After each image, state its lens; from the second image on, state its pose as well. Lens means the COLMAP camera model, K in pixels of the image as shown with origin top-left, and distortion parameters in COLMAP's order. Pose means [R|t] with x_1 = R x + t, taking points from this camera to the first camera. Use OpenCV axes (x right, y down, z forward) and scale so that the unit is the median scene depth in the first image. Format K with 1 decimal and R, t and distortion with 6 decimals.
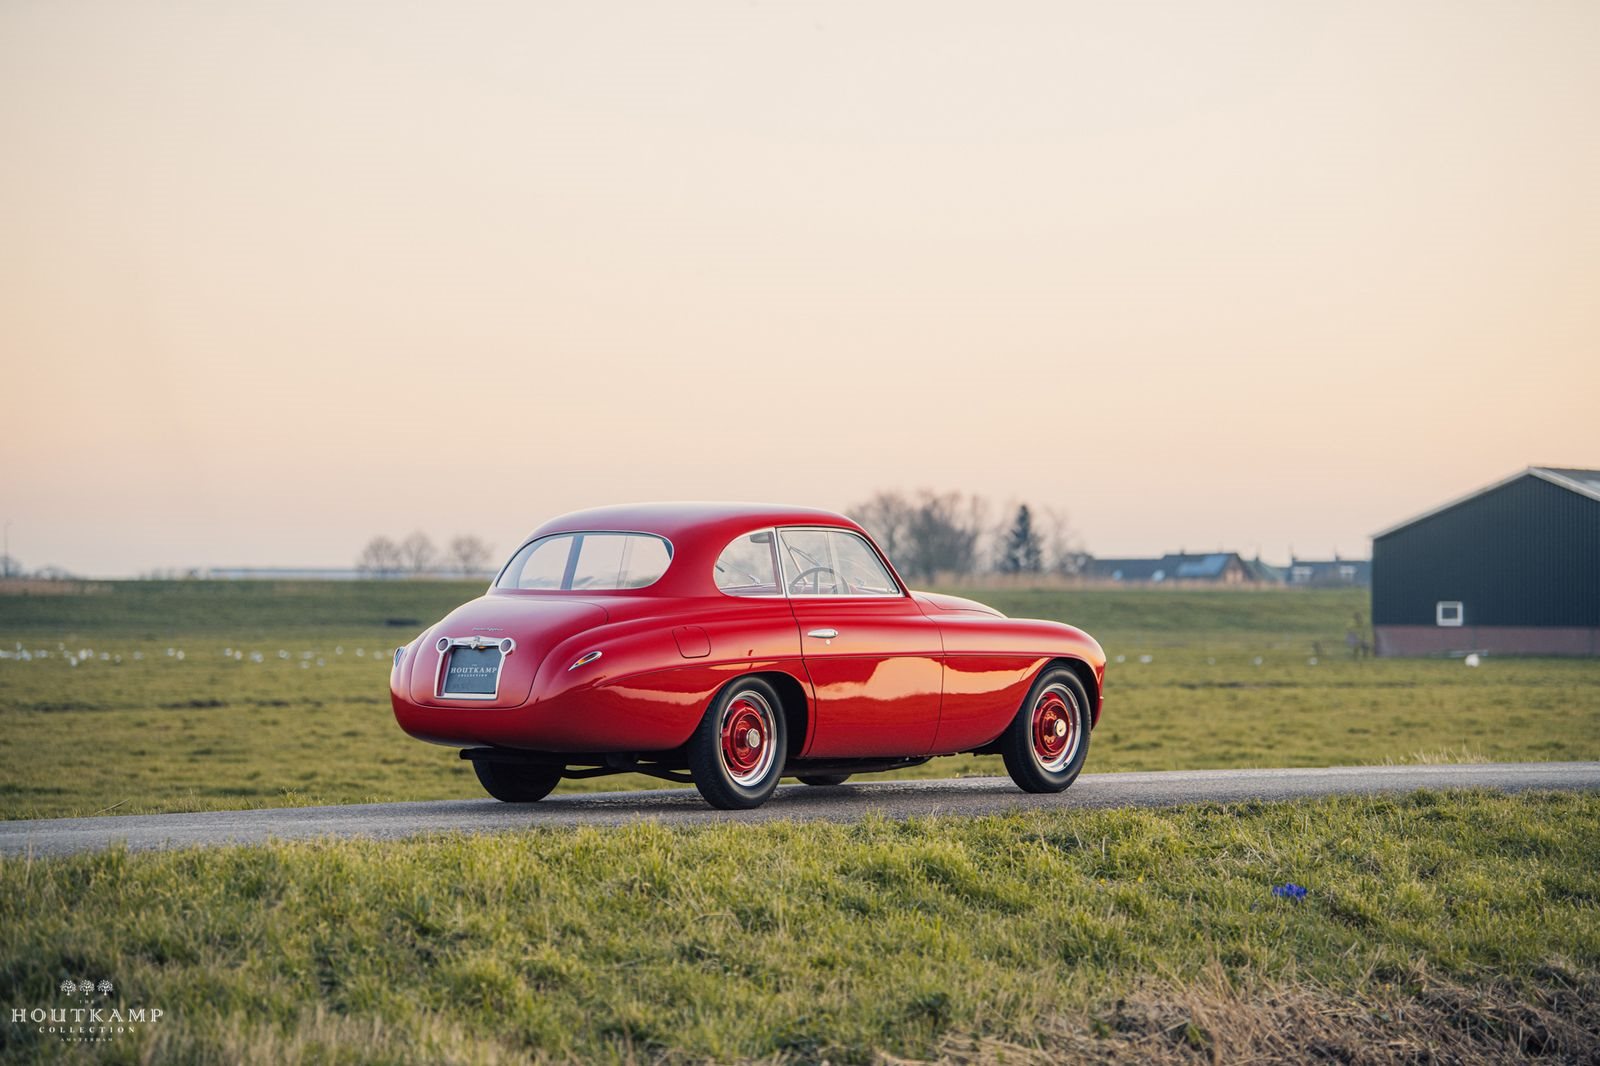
lens RADIAL K [[5571.8, 0, 800.0], [0, 5571.8, 533.0], [0, 0, 1]] dist [0.097840, 0.324604]
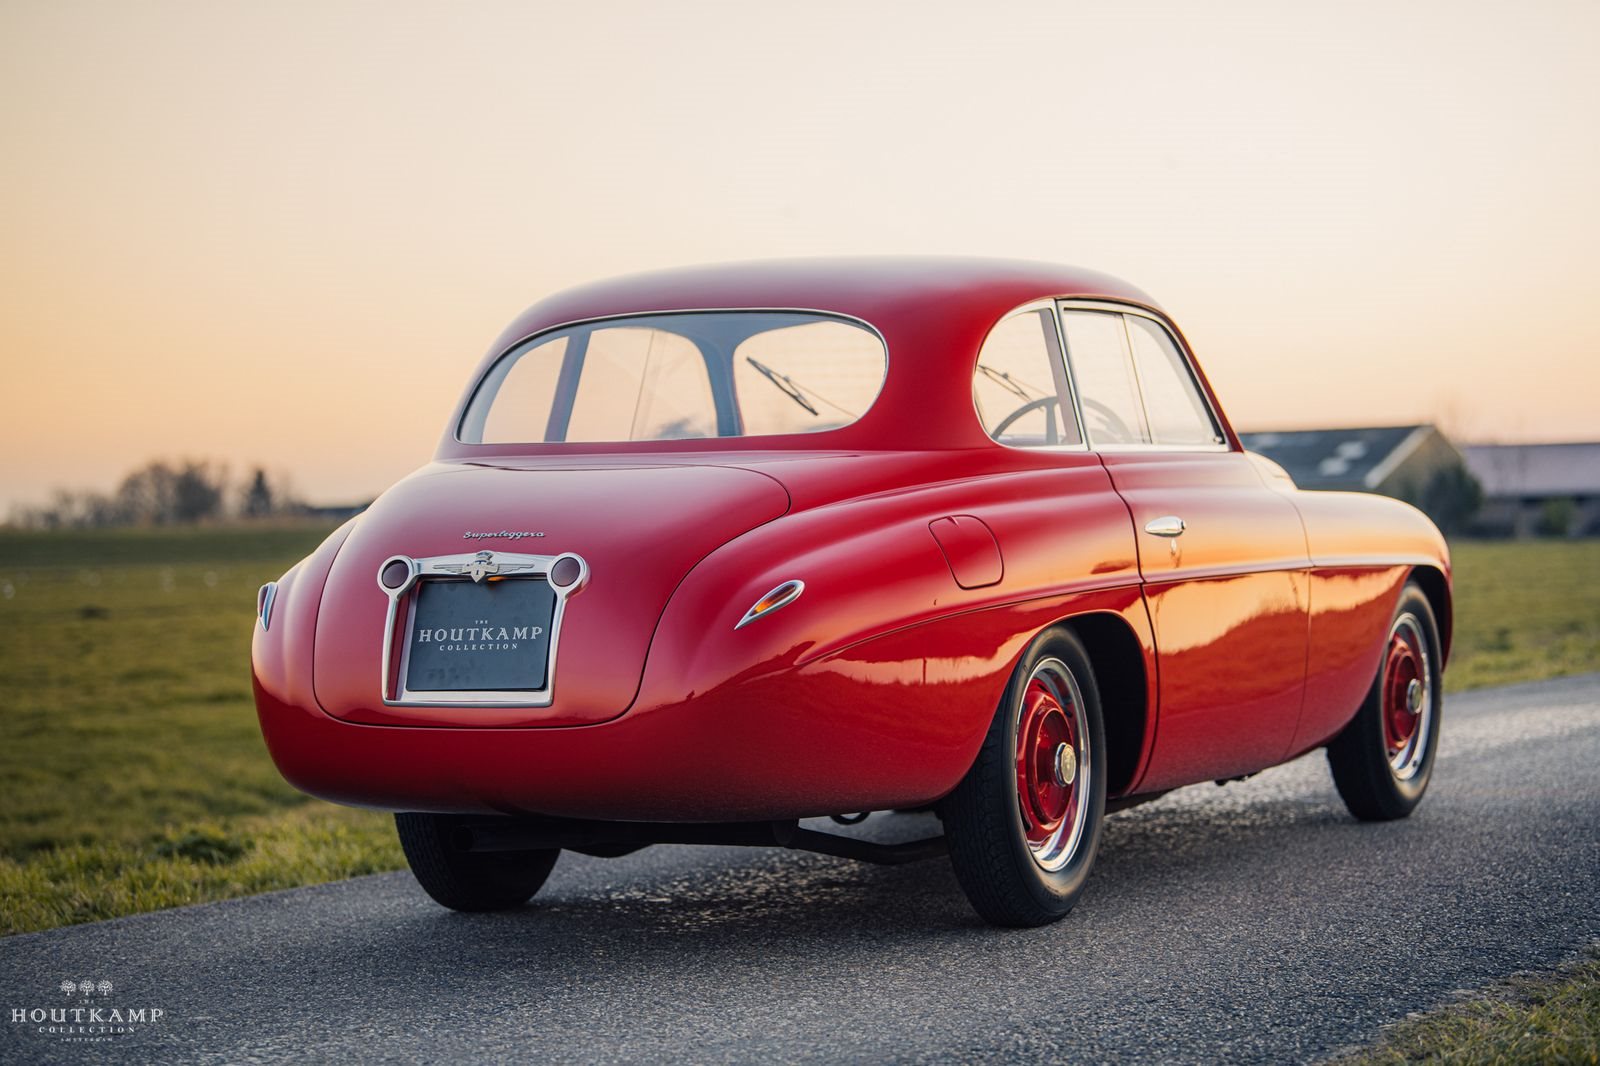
lens RADIAL K [[3758.8, 0, 800.0], [0, 3758.8, 533.0], [0, 0, 1]] dist [0.066247, 0.029735]
pose [[0.981821, -0.028143, 0.187713, -0.083711], [0.025772, 0.999554, 0.015060, 0.013011], [-0.188053, -0.009948, 0.982109, 0.693824]]
